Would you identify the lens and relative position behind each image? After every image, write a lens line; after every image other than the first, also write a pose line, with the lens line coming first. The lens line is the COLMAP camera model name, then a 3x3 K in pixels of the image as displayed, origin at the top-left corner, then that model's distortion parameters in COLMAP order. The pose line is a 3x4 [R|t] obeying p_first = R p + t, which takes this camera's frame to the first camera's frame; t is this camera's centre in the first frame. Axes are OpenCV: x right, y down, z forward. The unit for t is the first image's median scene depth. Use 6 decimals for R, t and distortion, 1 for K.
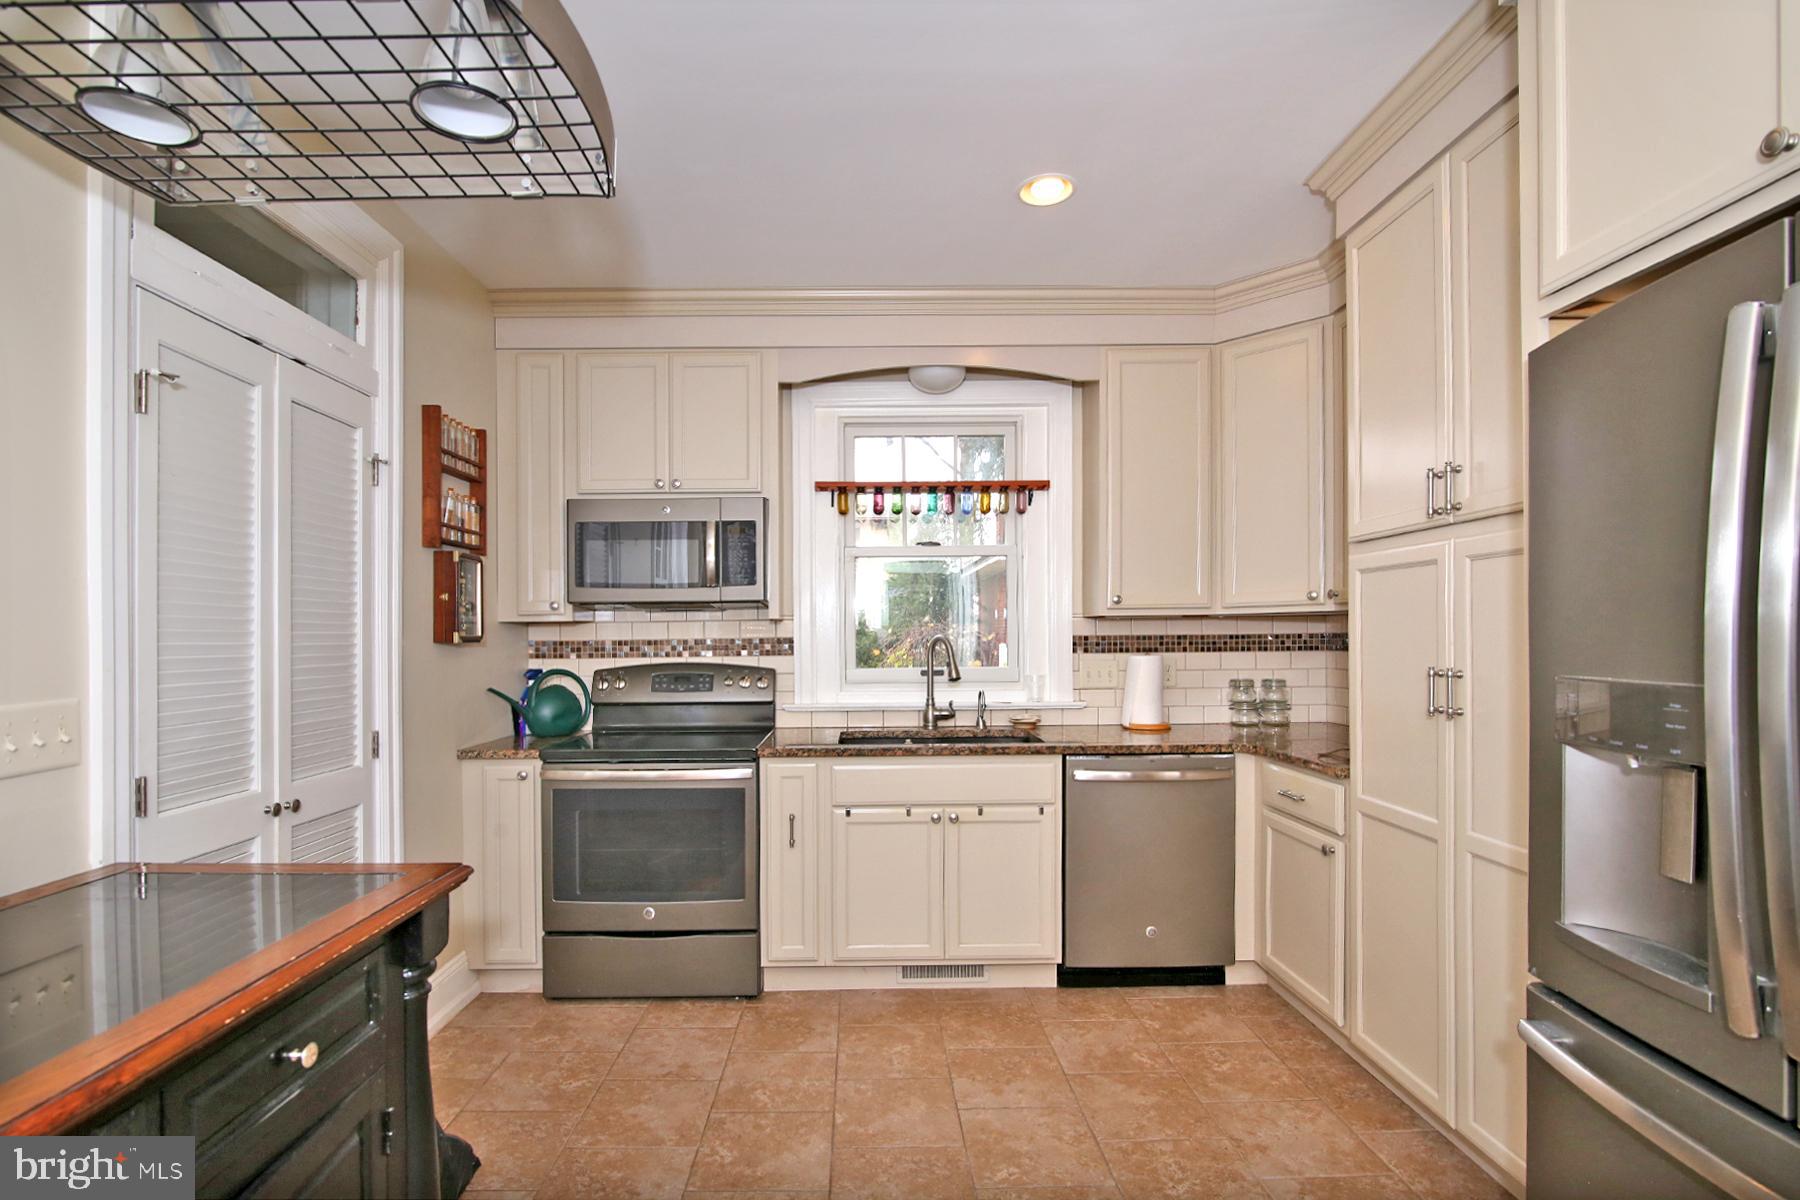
lens RADIAL K [[843.1, 0, 891.7], [0, 843.1, 643.0], [0, 0, 1]] dist [-0.017039, 0.000181]
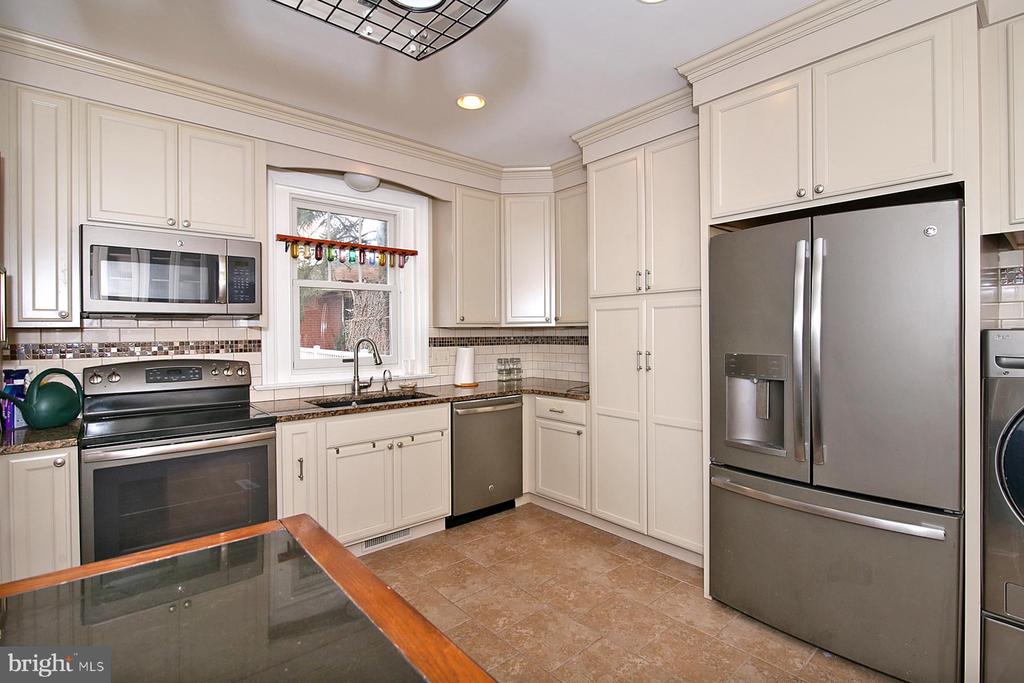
lens RADIAL K [[481.0, 0, 525.1], [0, 481.0, 336.8], [0, 0, 1]] dist [-0.015270, 0.000055]
pose [[0.759003, -0.002971, 0.651080, -0.315072], [0.006374, 0.999976, -0.002867, -0.005994], [-0.651056, 0.006326, 0.759003, 0.080241]]
